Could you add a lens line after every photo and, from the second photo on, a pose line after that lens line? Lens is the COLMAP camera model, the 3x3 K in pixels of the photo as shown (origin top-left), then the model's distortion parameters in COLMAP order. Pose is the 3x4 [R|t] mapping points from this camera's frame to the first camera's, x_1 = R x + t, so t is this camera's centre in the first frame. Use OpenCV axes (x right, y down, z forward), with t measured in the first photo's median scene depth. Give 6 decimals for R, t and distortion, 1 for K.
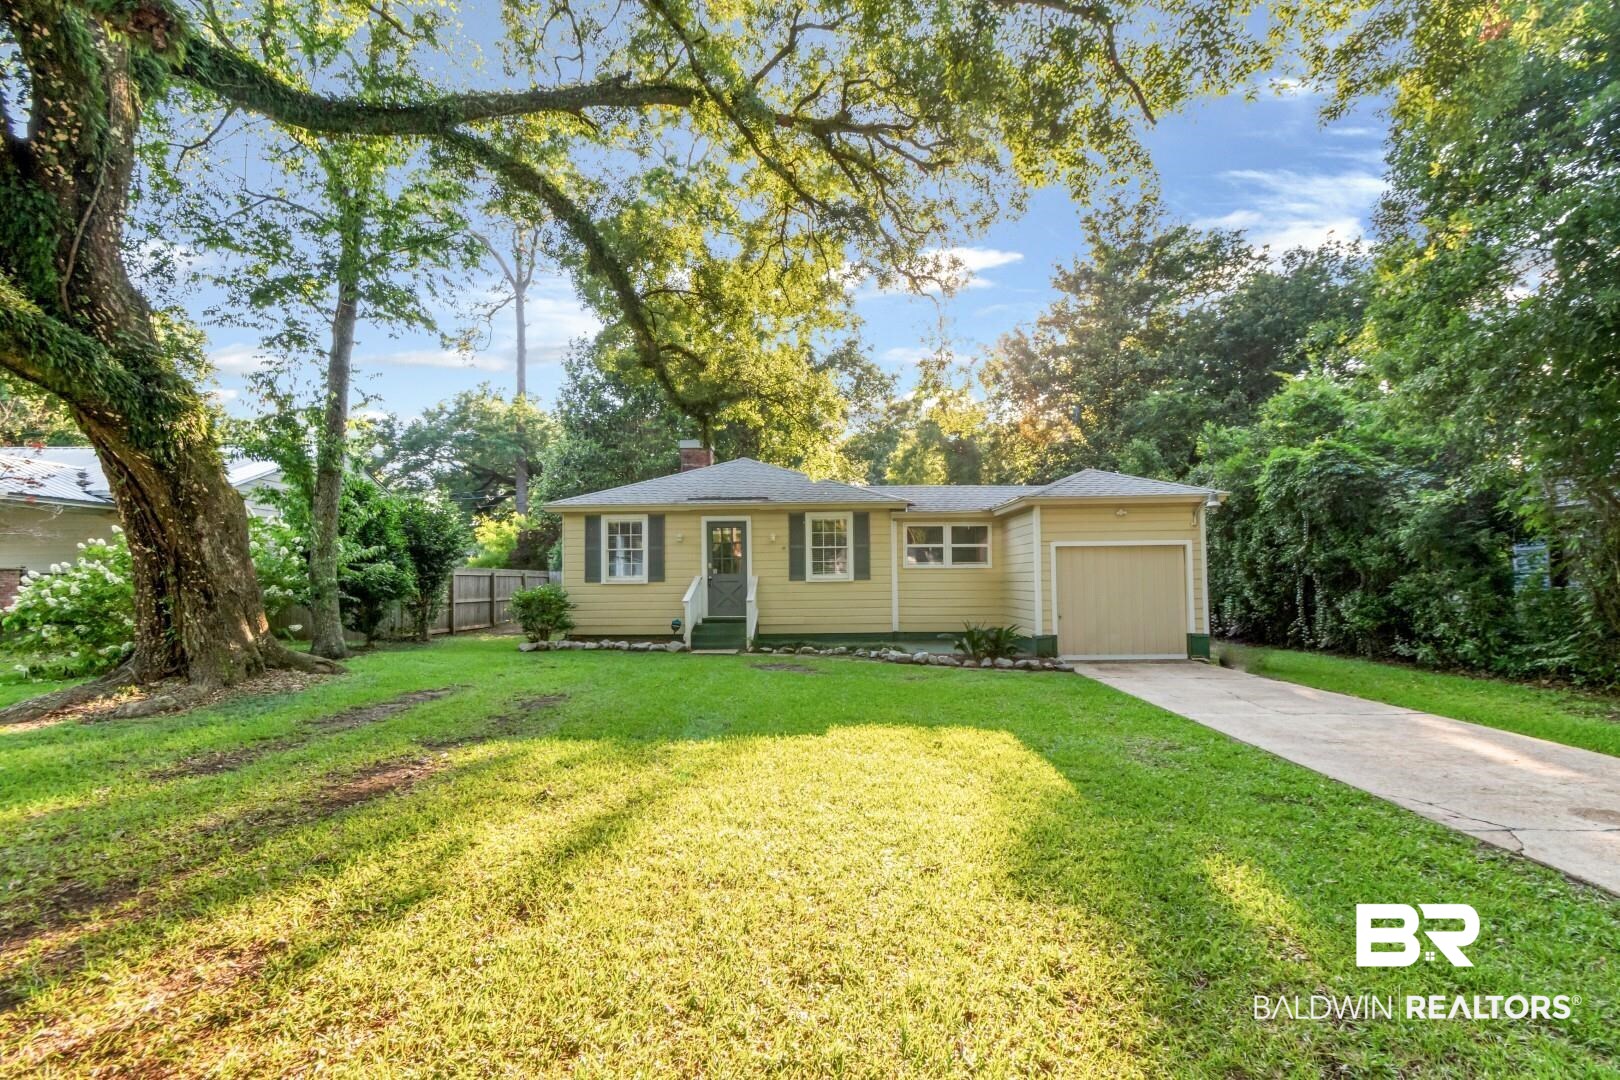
lens RADIAL K [[716.9, 0, 812.4], [0, 716.9, 548.7], [0, 0, 1]] dist [0.000166, 0.000304]
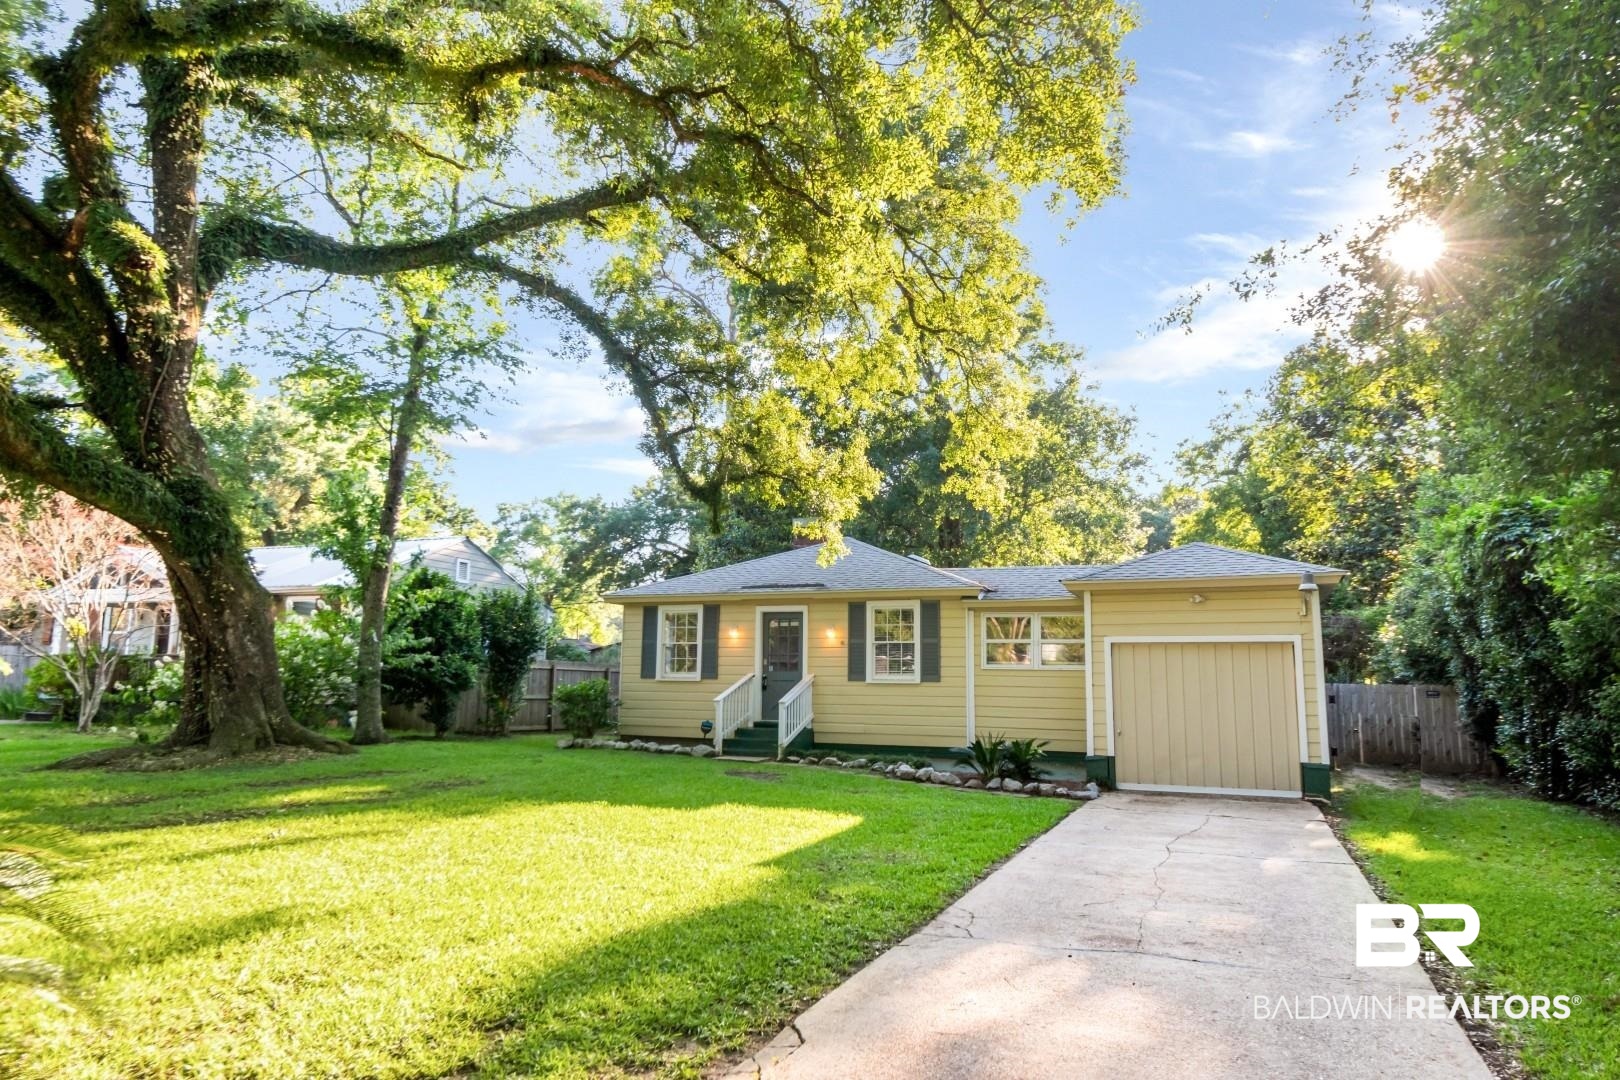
lens RADIAL K [[968.6, 0, 860.0], [0, 968.6, 546.4], [0, 0, 1]] dist [0.000944, -0.001153]
pose [[0.939298, -0.026596, -0.342070, 0.424526], [-0.008706, 0.994823, -0.101254, 0.001741], [0.342992, 0.098086, 0.934203, -0.101456]]
